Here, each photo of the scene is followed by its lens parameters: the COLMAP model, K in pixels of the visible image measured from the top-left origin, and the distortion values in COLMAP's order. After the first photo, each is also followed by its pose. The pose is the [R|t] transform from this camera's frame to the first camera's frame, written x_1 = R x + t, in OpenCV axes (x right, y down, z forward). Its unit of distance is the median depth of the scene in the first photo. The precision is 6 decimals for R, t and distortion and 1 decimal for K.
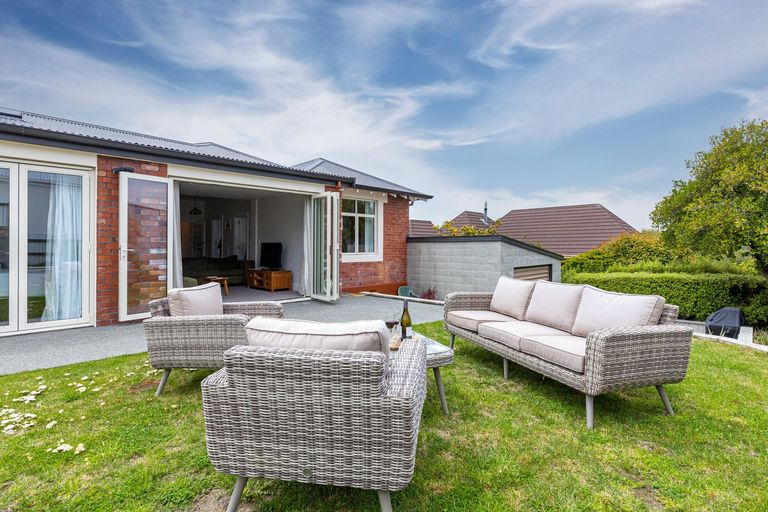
lens RADIAL K [[371.1, 0, 384.2], [0, 371.1, 252.3], [0, 0, 1]] dist [-0.002567, -0.000586]
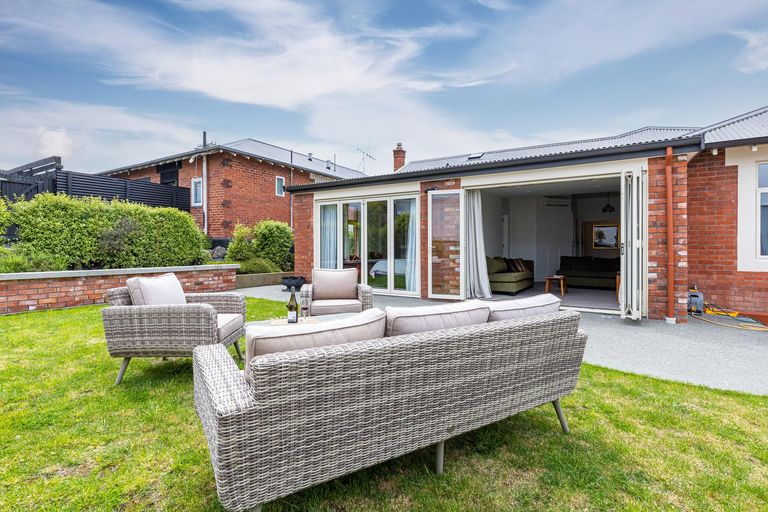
lens RADIAL K [[371.1, 0, 384.3], [0, 371.1, 249.2], [0, 0, 1]] dist [-0.002567, -0.000586]
pose [[0.235399, 0.005901, -0.971881, 0.570085], [-0.017443, 0.999846, 0.001846, 0.002946], [0.971742, 0.016518, 0.235466, 0.473154]]
